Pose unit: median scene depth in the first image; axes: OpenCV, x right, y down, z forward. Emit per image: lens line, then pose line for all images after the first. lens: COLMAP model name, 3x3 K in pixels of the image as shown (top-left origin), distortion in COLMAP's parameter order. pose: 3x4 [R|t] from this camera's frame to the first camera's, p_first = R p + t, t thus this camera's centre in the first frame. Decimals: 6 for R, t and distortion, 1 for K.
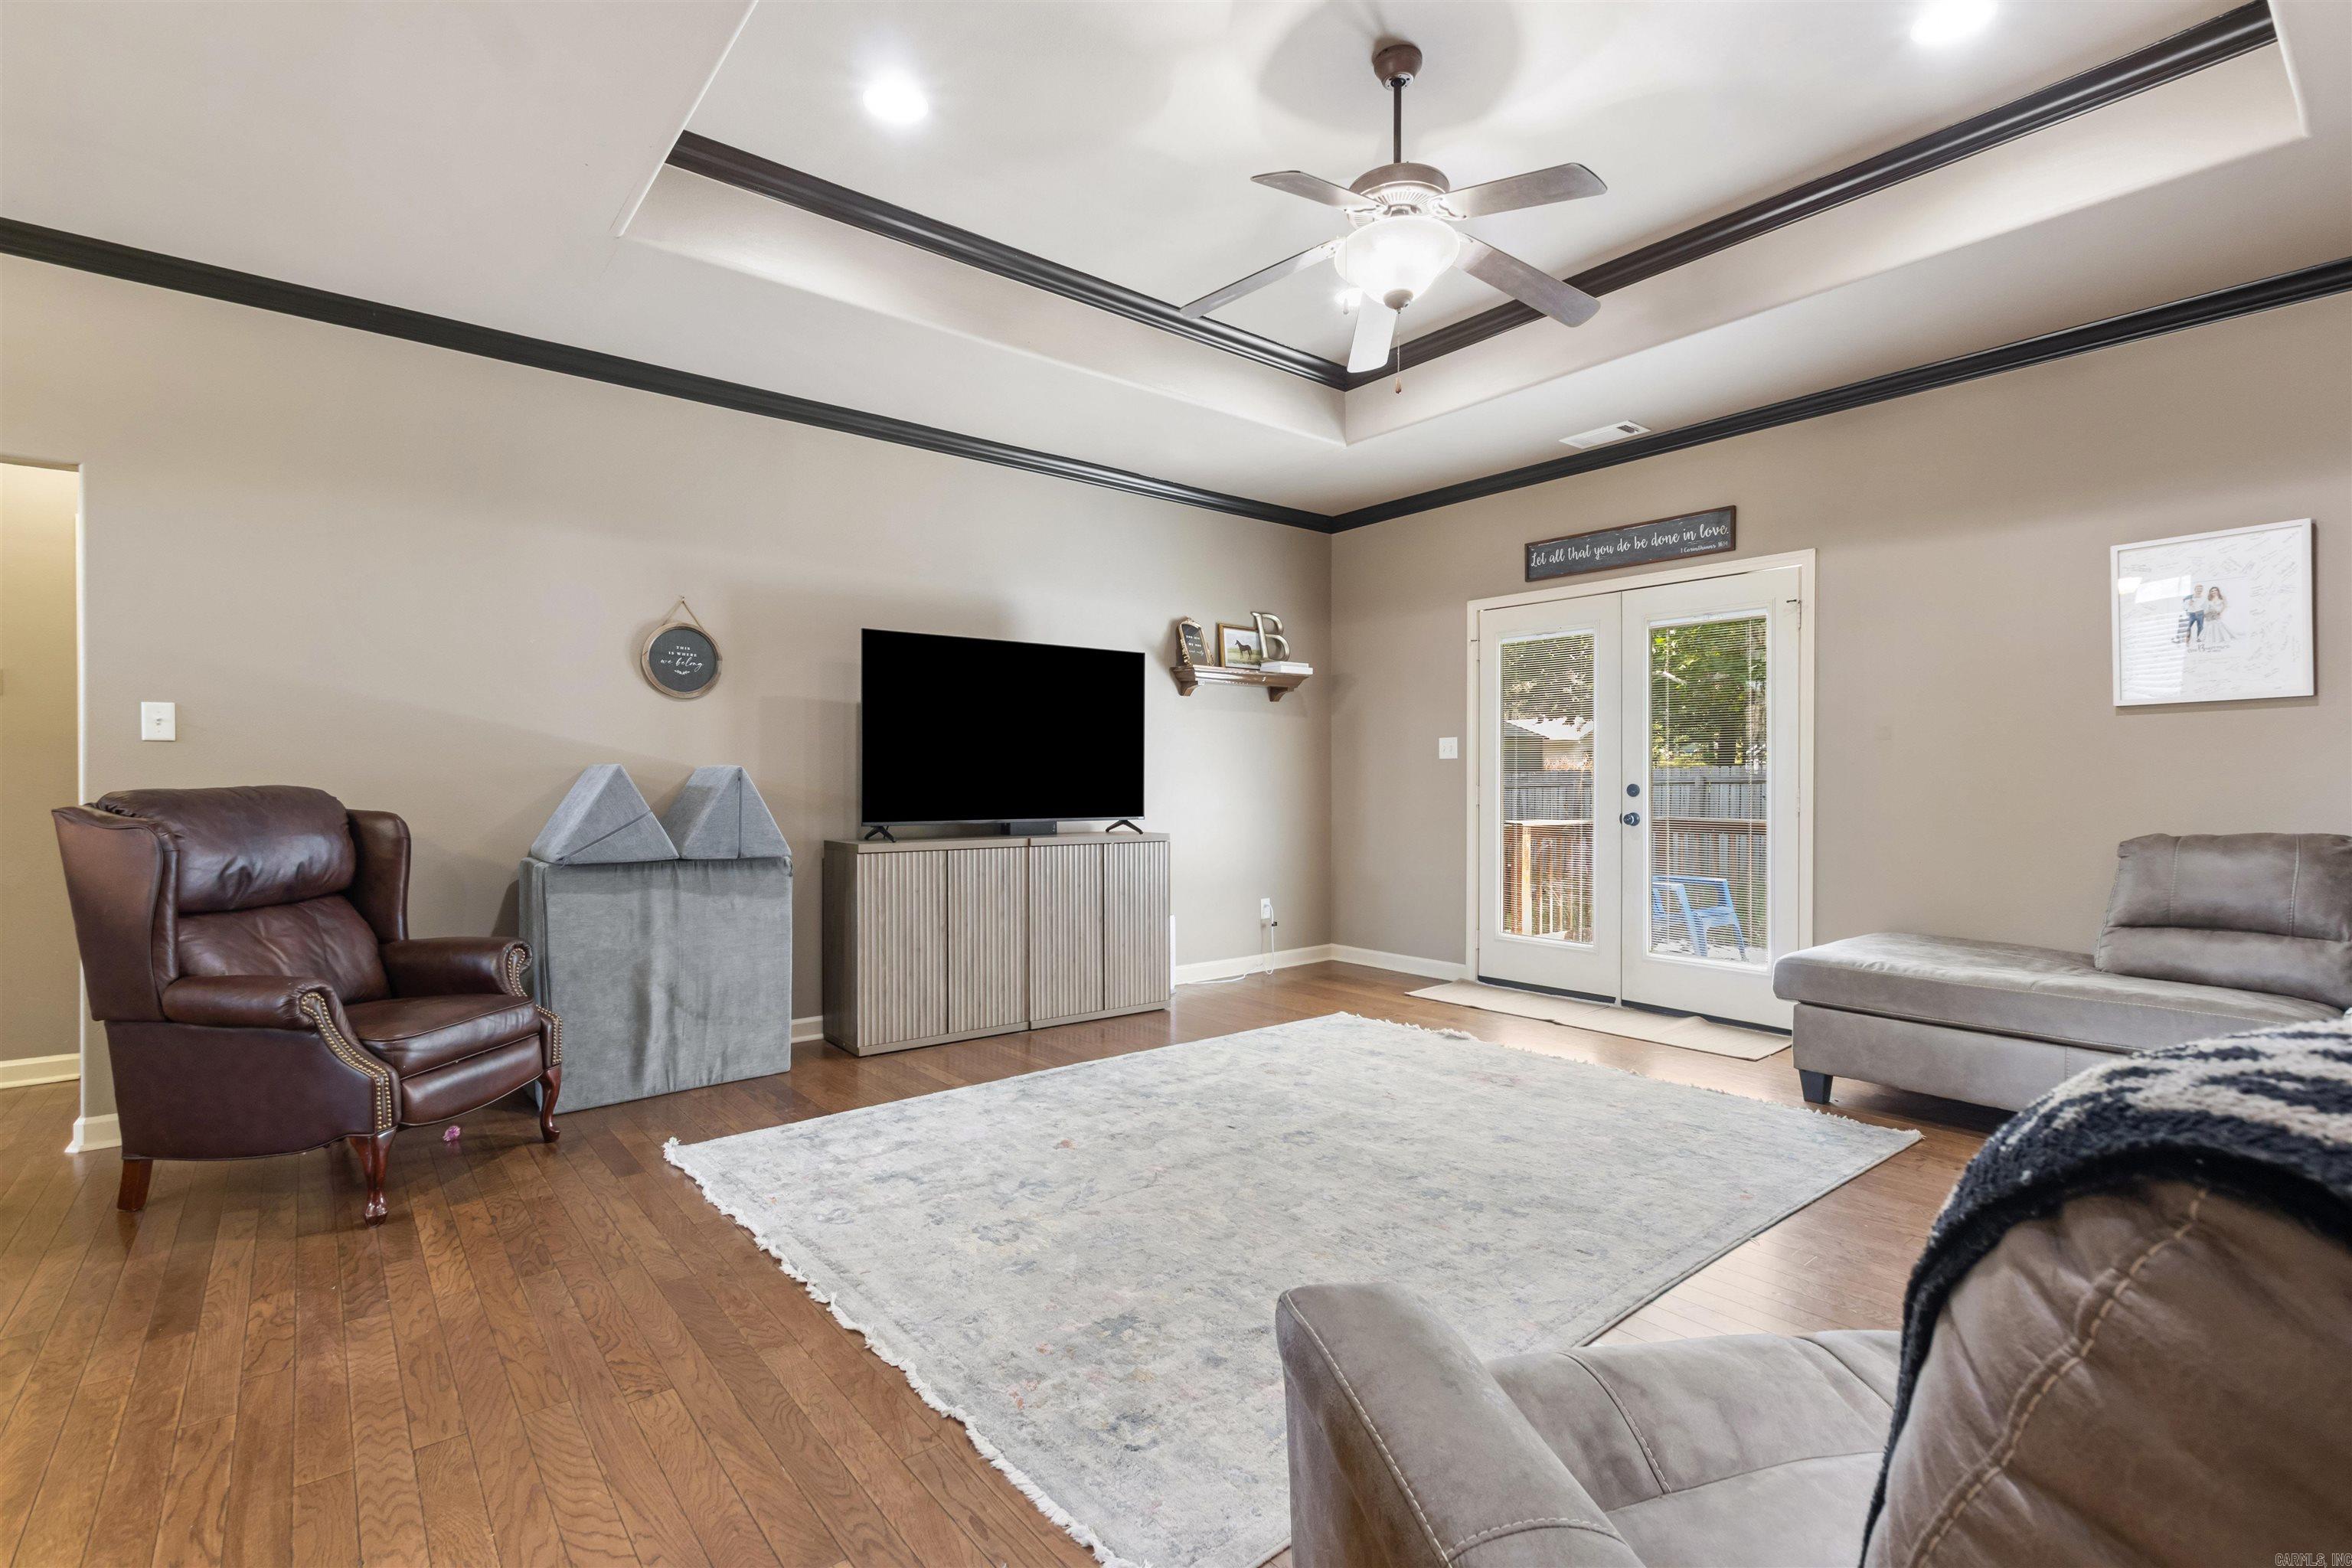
lens RADIAL K [[1072.9, 0, 1176.0], [0, 1072.9, 784.0], [0, 0, 1]] dist [-0.001762, 0.001010]
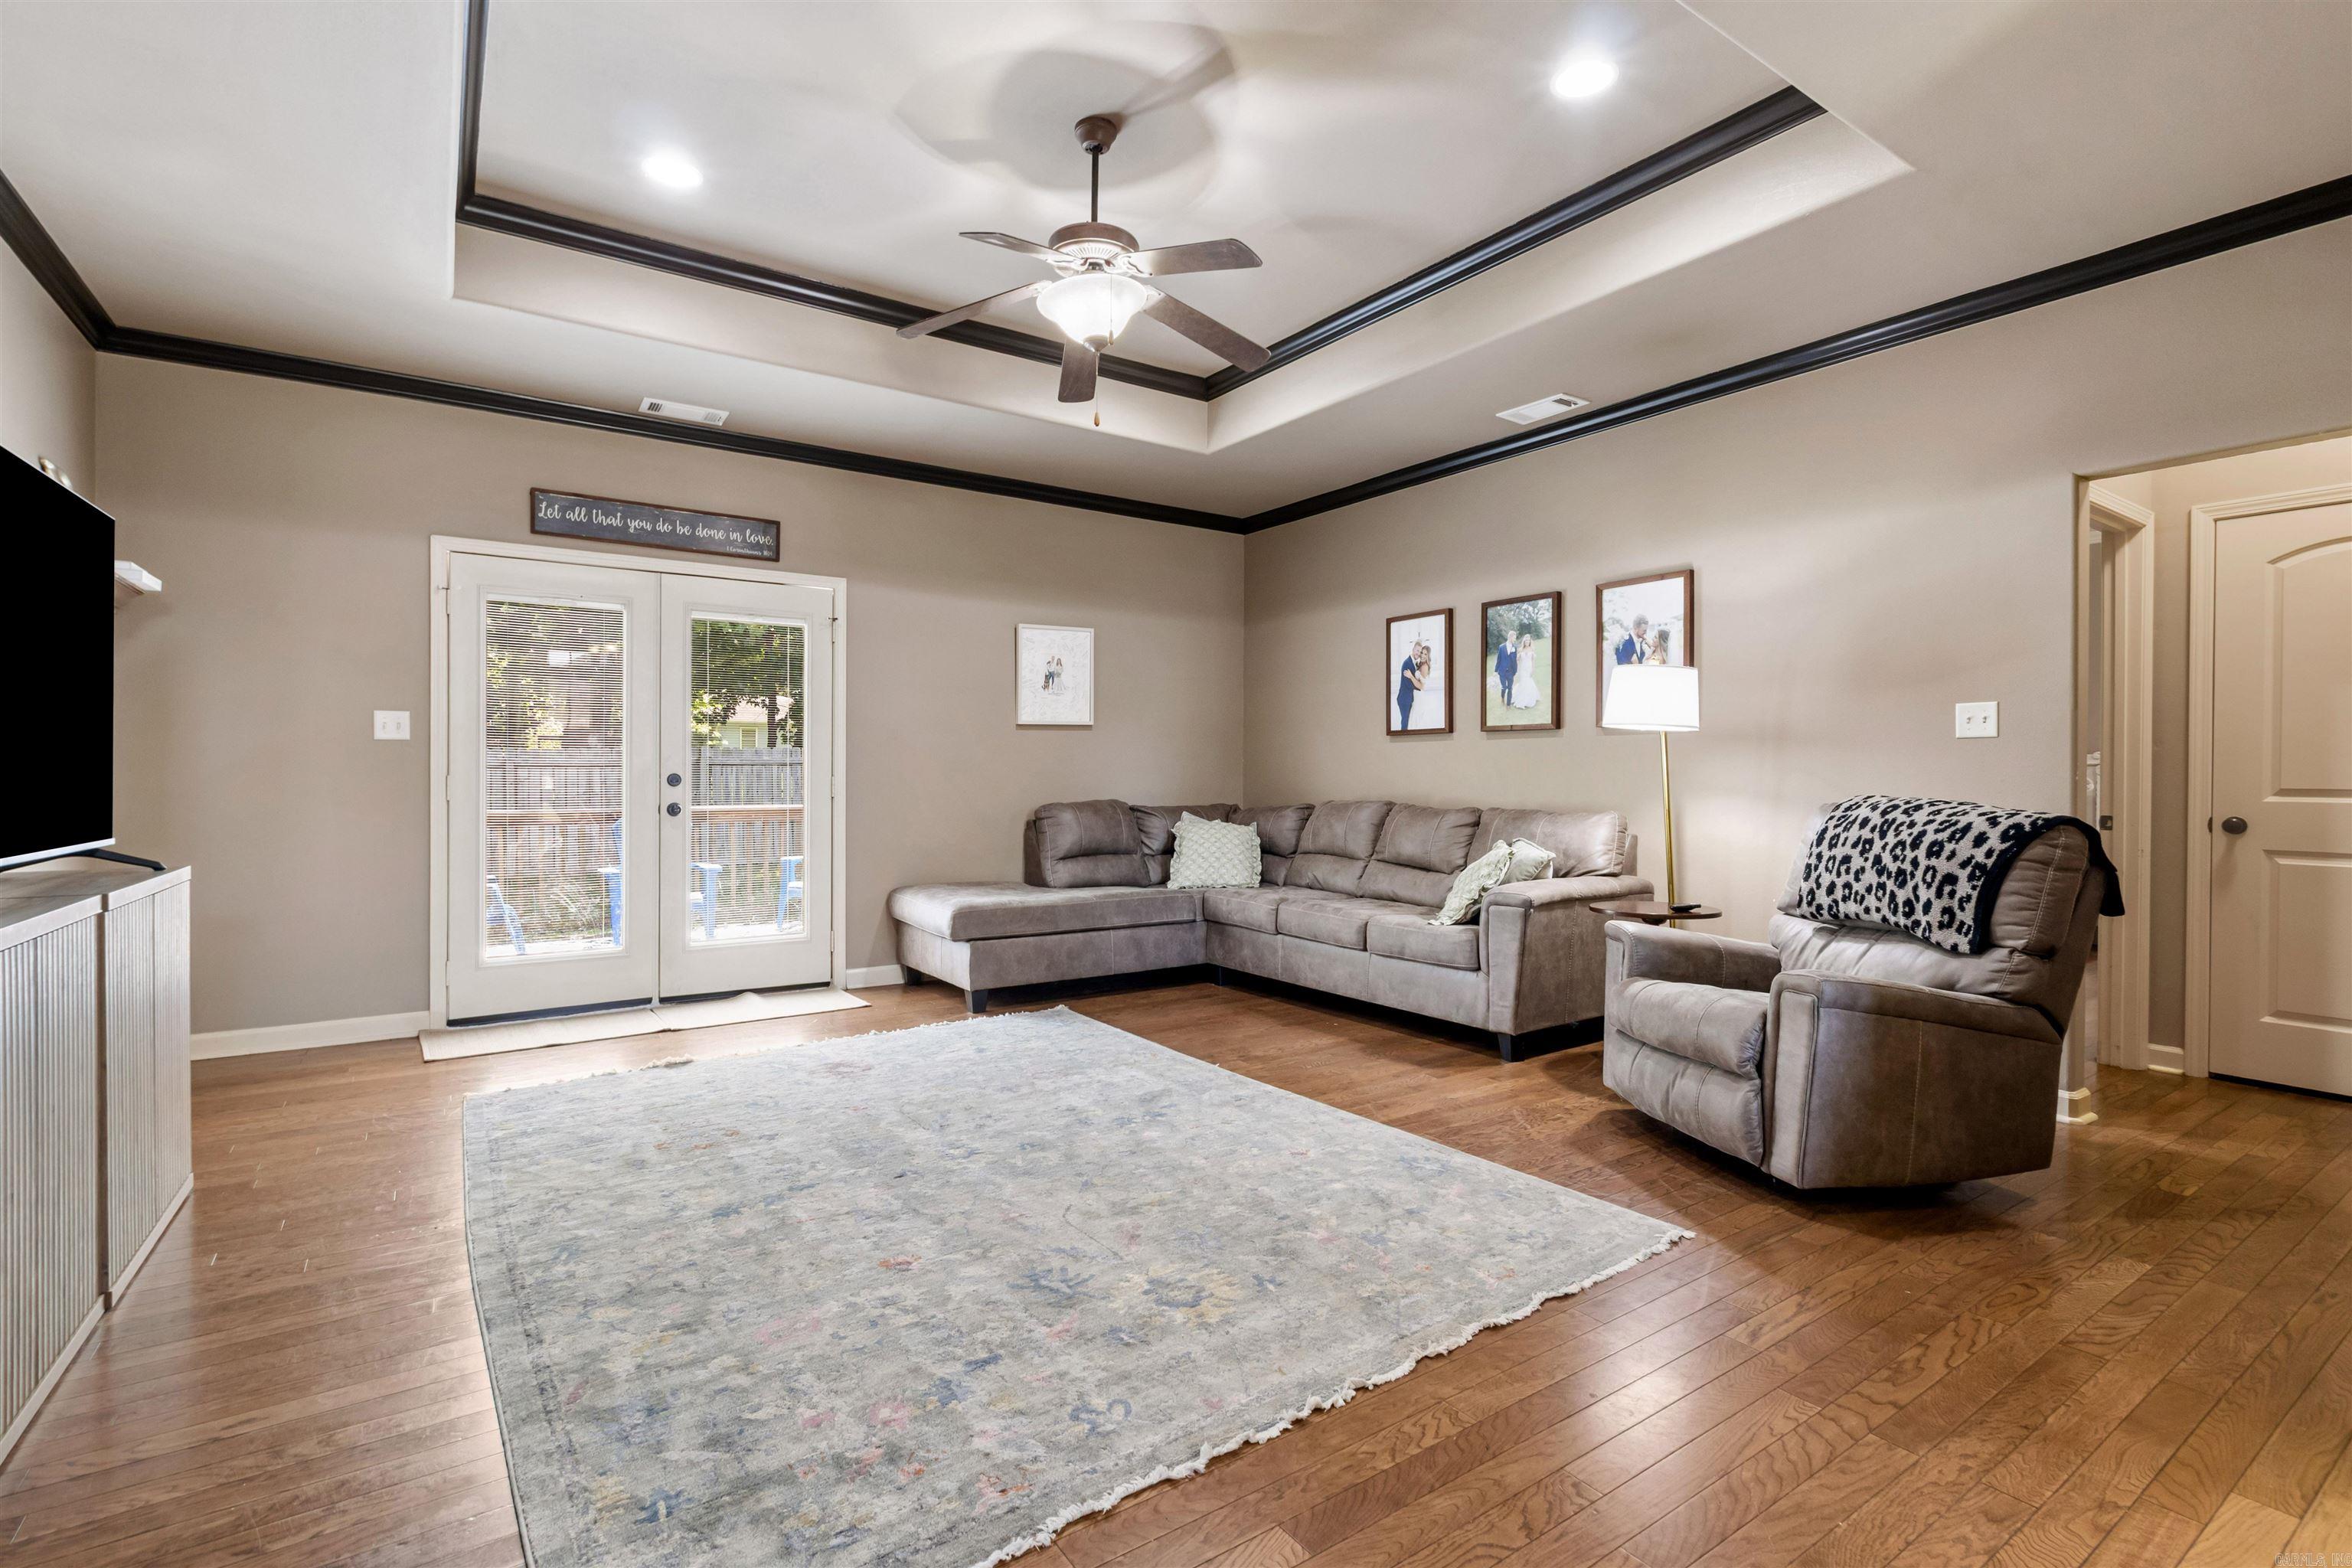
lens RADIAL K [[1072.9, 0, 1176.0], [0, 1072.9, 784.0], [0, 0, 1]] dist [-0.001762, 0.001010]
pose [[0.074101, -0.011260, 0.997187, -0.592584], [-0.000329, 0.999936, 0.011315, -0.001997], [-0.997251, -0.001167, 0.074092, 0.544301]]
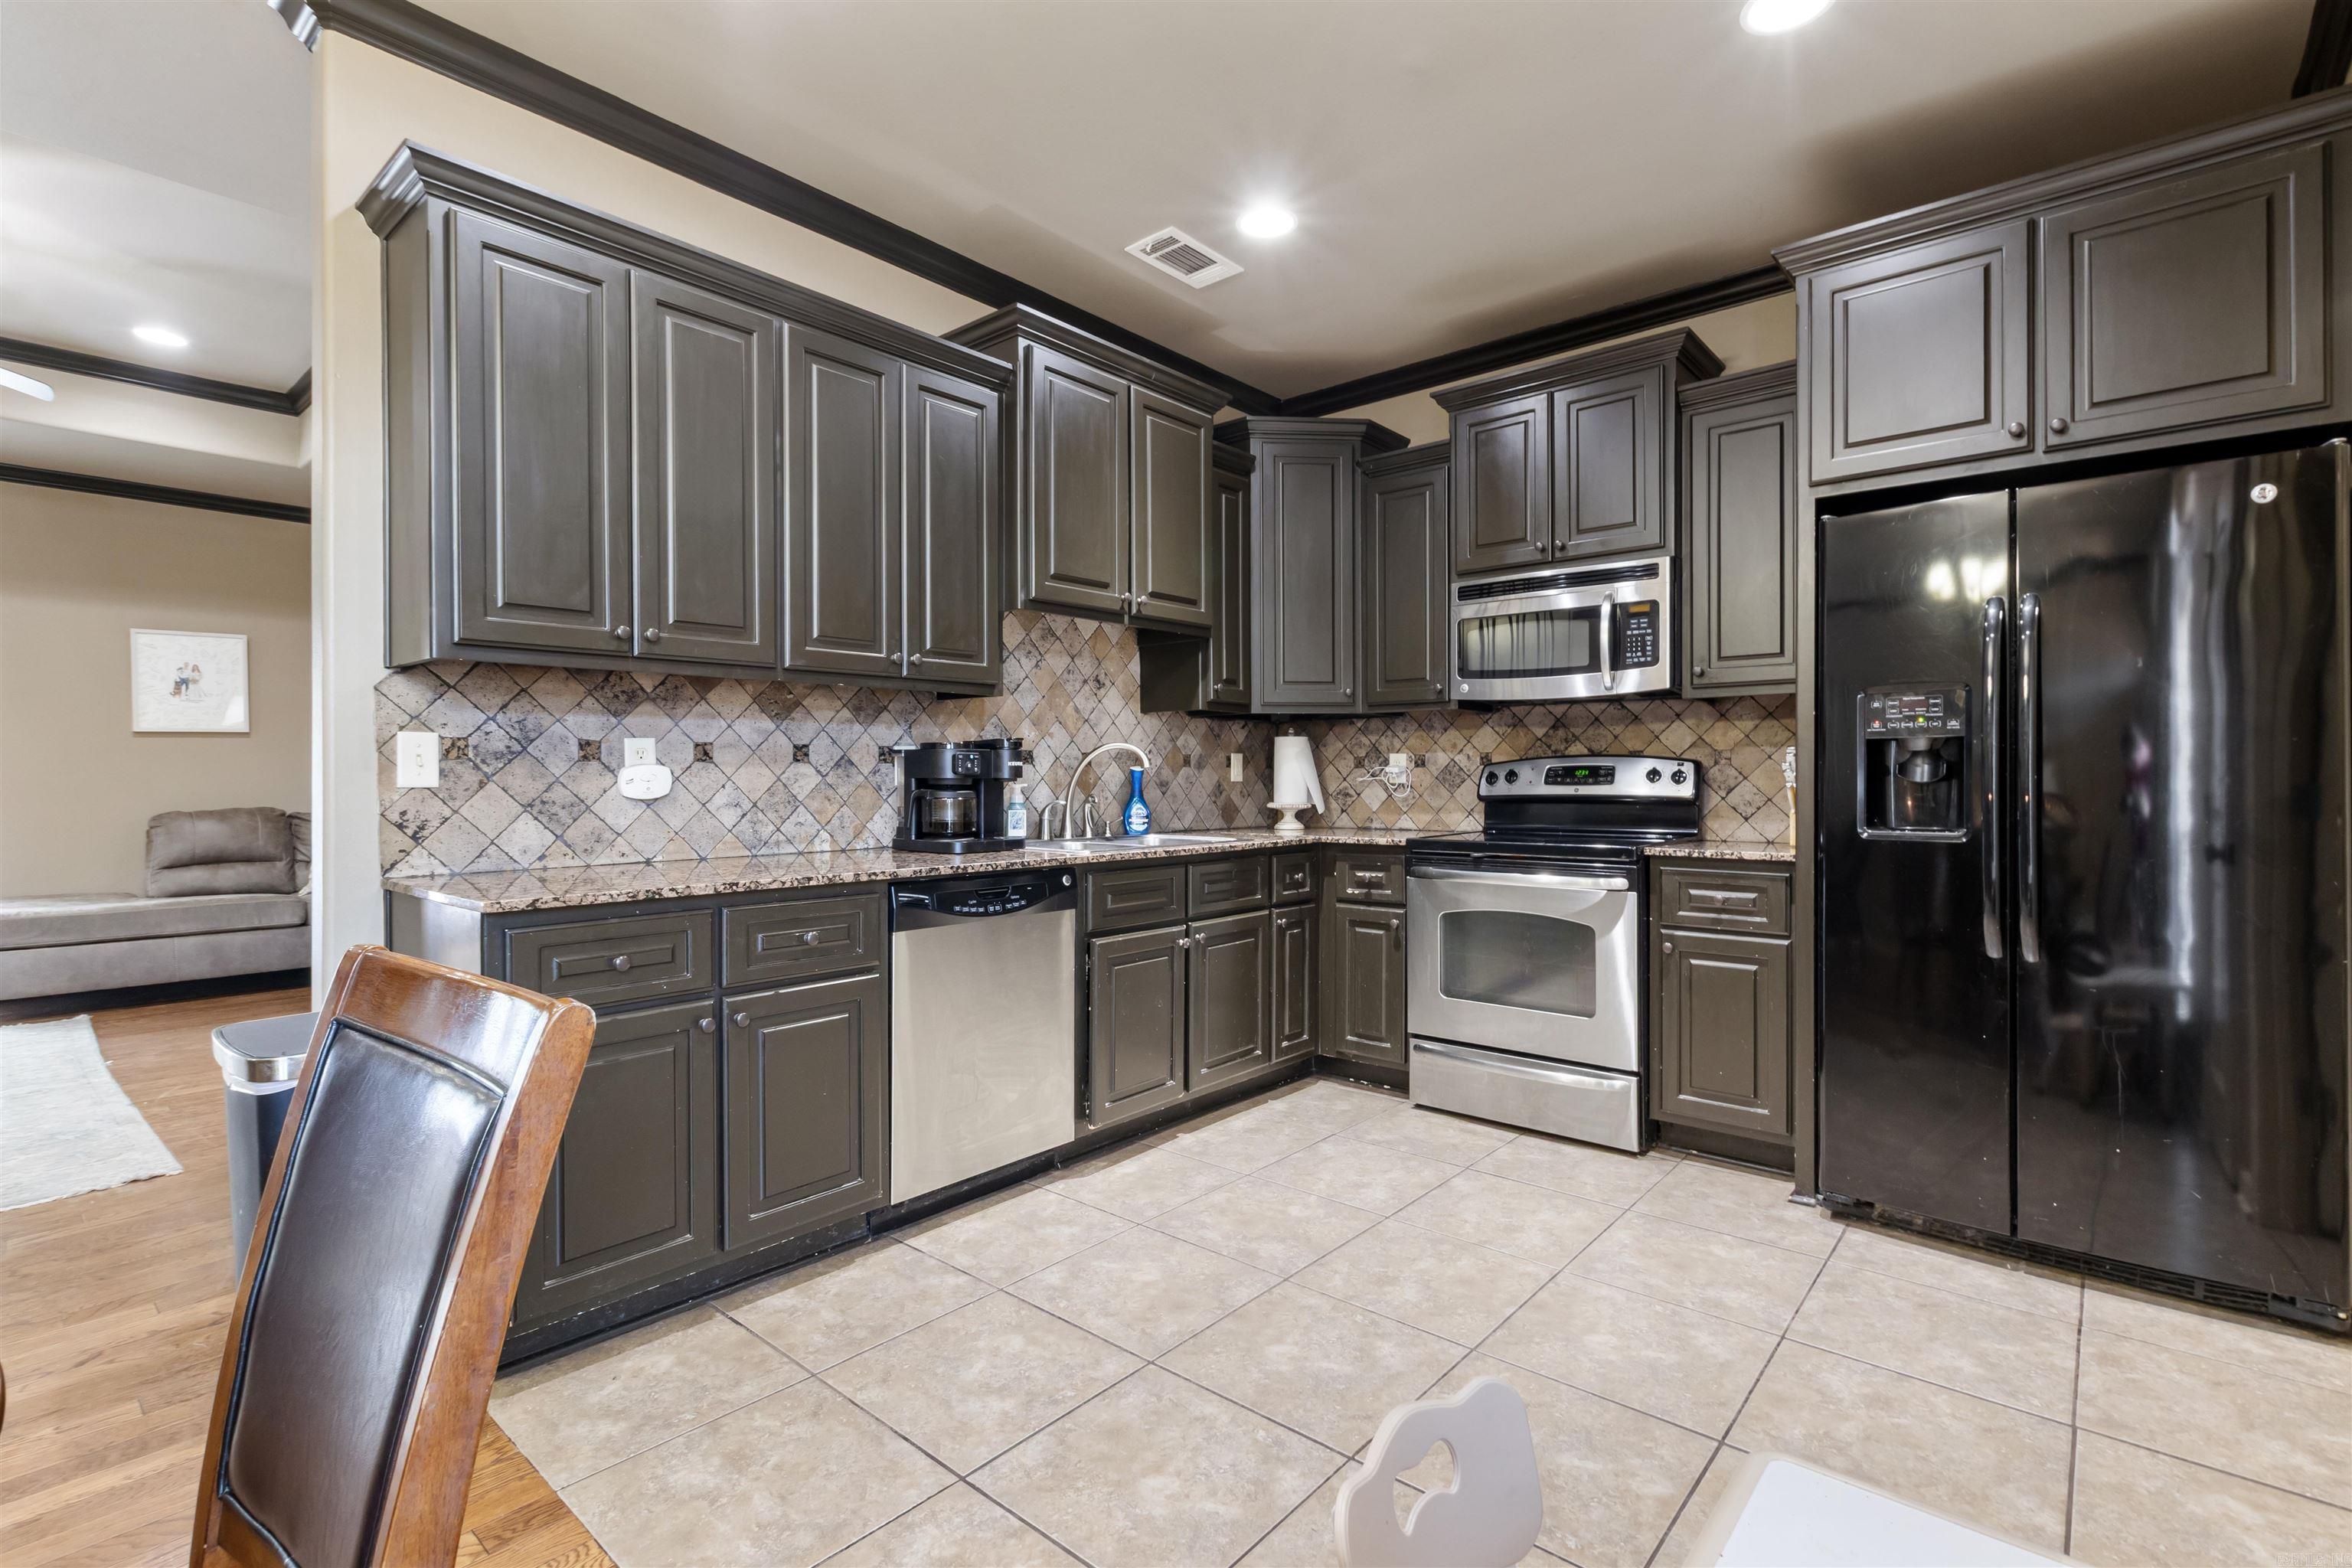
lens RADIAL K [[1072.9, 0, 1176.0], [0, 1072.9, 784.0], [0, 0, 1]] dist [-0.001762, 0.001010]
pose [[-0.176587, -0.008406, 0.984249, -0.782975], [0.007580, 0.999922, 0.009899, -0.000384], [-0.984256, 0.009209, -0.176510, -0.179920]]
